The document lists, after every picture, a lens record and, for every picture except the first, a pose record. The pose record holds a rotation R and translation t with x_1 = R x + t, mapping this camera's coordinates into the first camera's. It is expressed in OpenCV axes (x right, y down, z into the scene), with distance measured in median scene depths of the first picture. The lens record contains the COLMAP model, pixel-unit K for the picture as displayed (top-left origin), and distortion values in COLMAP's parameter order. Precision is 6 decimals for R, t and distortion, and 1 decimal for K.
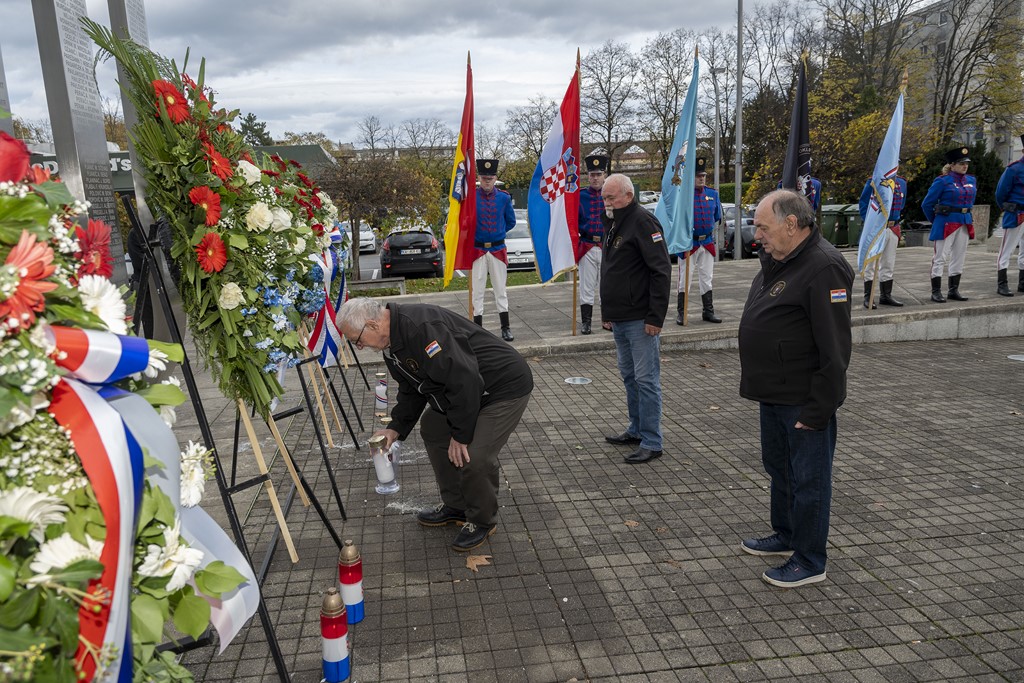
lens RADIAL K [[700.2, 0, 507.5], [0, 700.2, 335.8], [0, 0, 1]] dist [0.013787, -0.024528]
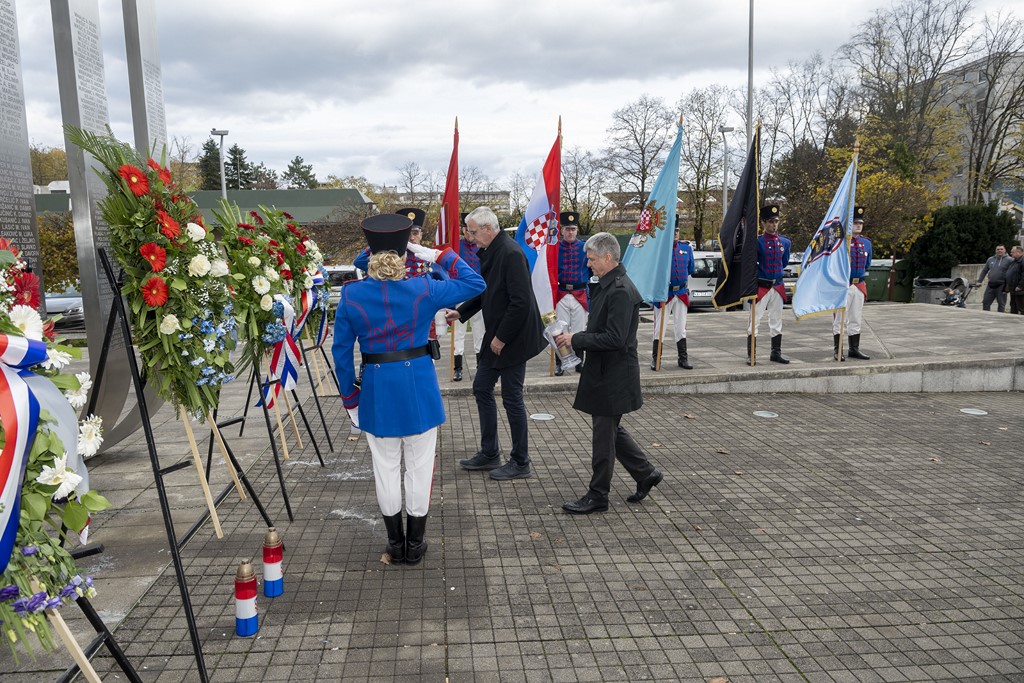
lens RADIAL K [[703.8, 0, 512.4], [0, 703.8, 338.2], [0, 0, 1]] dist [0.013681, -0.026799]
pose [[0.998401, 0.031132, -0.047174, 0.088576], [-0.033880, 0.997705, -0.058621, 0.006967], [0.045241, 0.060126, 0.997165, -0.084735]]
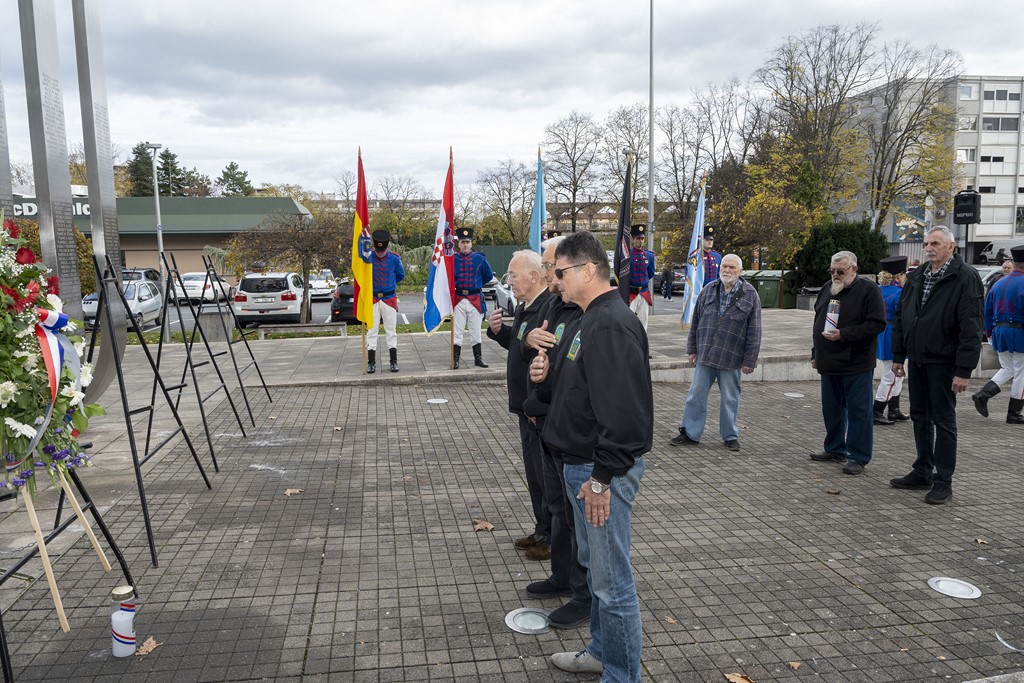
lens RADIAL K [[704.0, 0, 510.9], [0, 704.0, 340.1], [0, 0, 1]] dist [0.010641, -0.022669]
pose [[0.999036, 0.029141, 0.032821, 0.164369], [-0.026776, 0.997165, -0.070320, 0.034589], [-0.034777, 0.069373, 0.996984, -0.264539]]
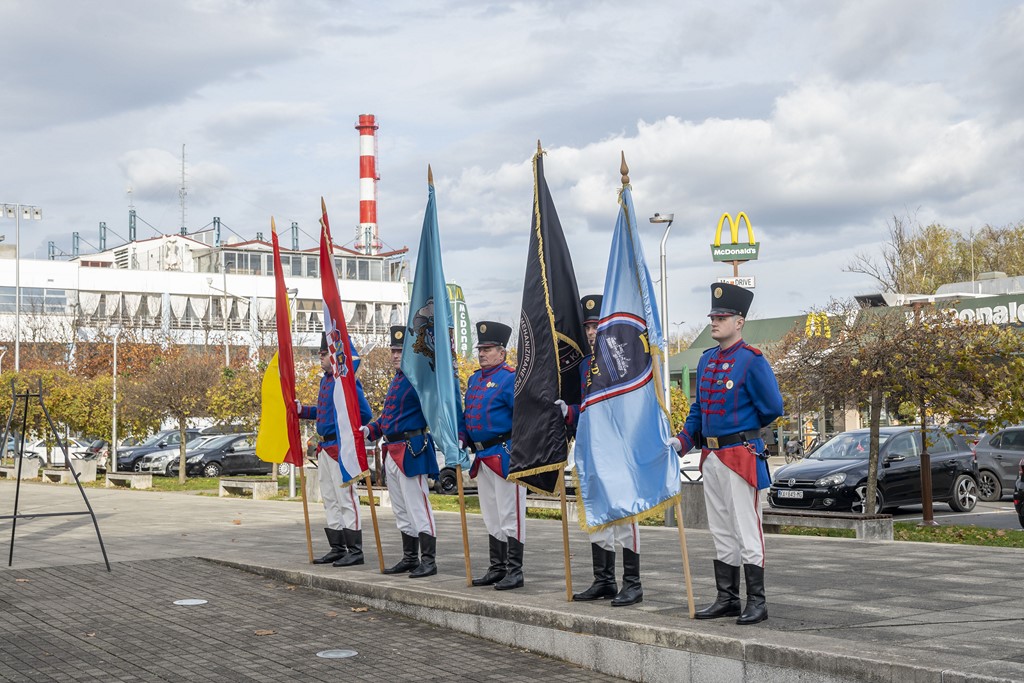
lens RADIAL K [[1393.1, 0, 512.4], [0, 1393.1, 341.4], [0, 0, 1]] dist [-0.006329, -0.009257]
pose [[0.434716, -0.011169, -0.900498, 1.489272], [-0.175660, 0.979665, -0.096951, -0.122693], [0.883270, 0.200328, 0.423914, 0.503818]]
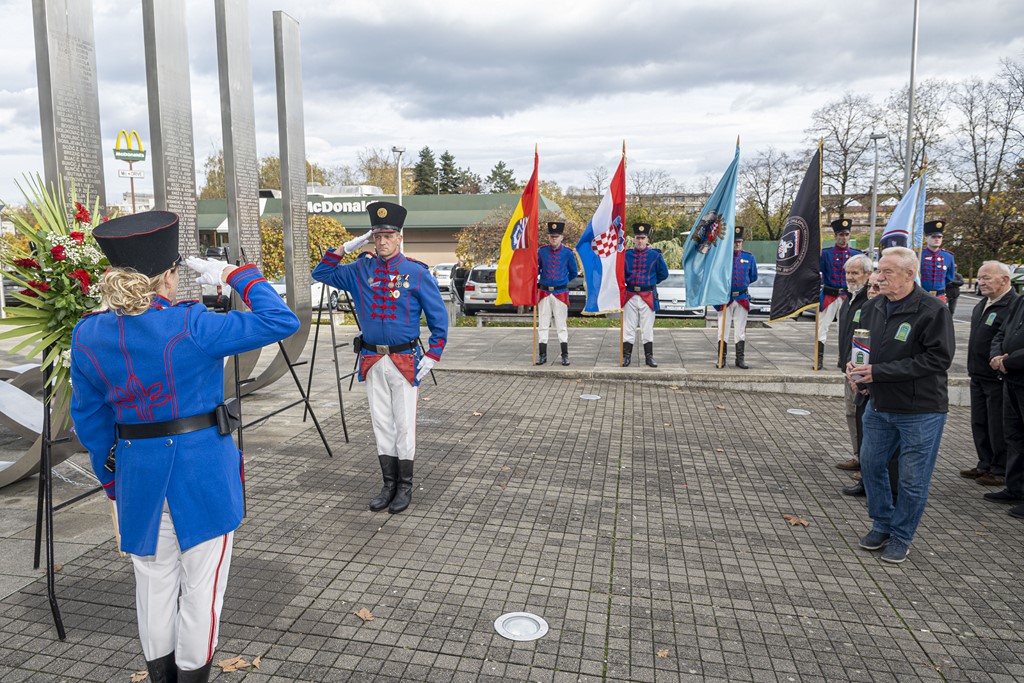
lens RADIAL K [[701.0, 0, 508.7], [0, 701.0, 337.9], [0, 0, 1]] dist [0.008576, -0.019431]
pose [[0.942425, 0.086278, -0.323096, 0.316840], [-0.104897, 0.993653, -0.040627, 0.020877], [0.317540, 0.072179, 0.945494, -0.233164]]
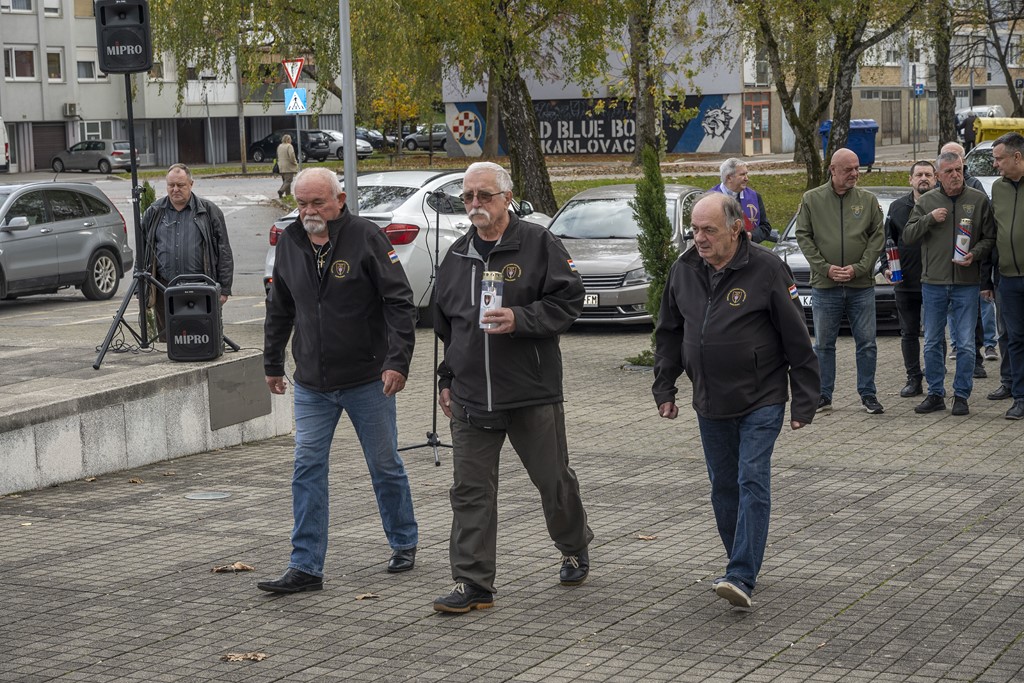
lens RADIAL K [[2004.9, 0, 511.4], [0, 2004.9, 344.9], [0, 0, 1]] dist [-0.007998, 0.186894]
pose [[0.577909, -0.061125, 0.813809, -0.037683], [0.157148, 0.986864, -0.037472, -0.000942], [-0.800828, 0.149543, 0.579924, -0.031224]]
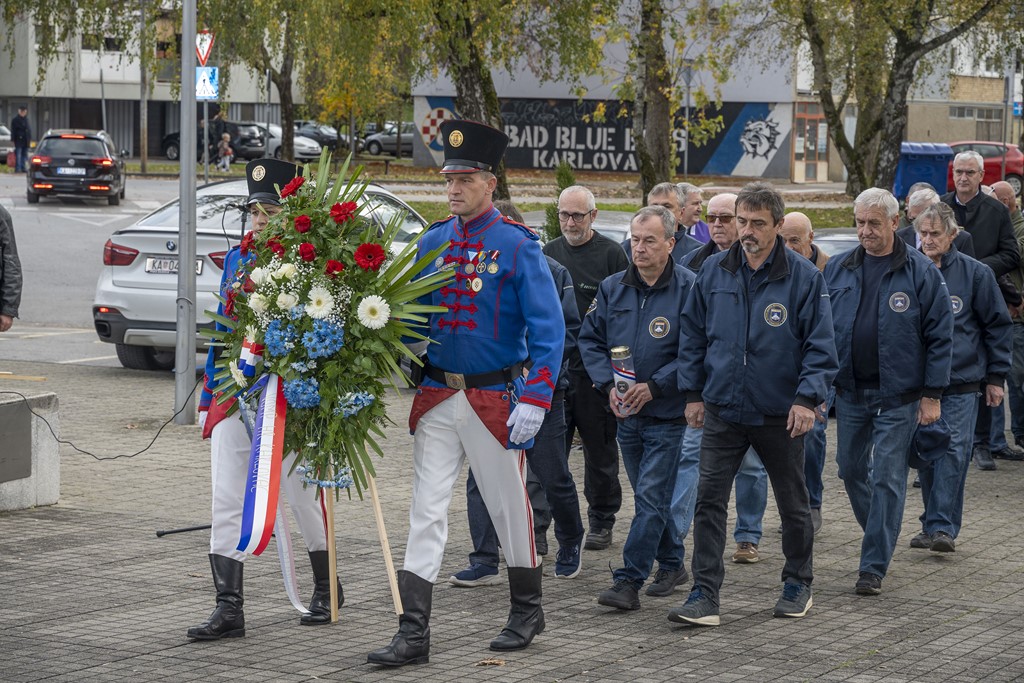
lens RADIAL K [[2588.4, 0, 512.9], [0, 2588.4, 341.6], [0, 0, 1]] dist [0.055027, -0.095681]
pose [[0.579573, -0.010138, 0.814857, 0.010517], [0.107948, 0.992066, -0.064435, 0.018032], [-0.807739, 0.125307, 0.576070, -0.139417]]
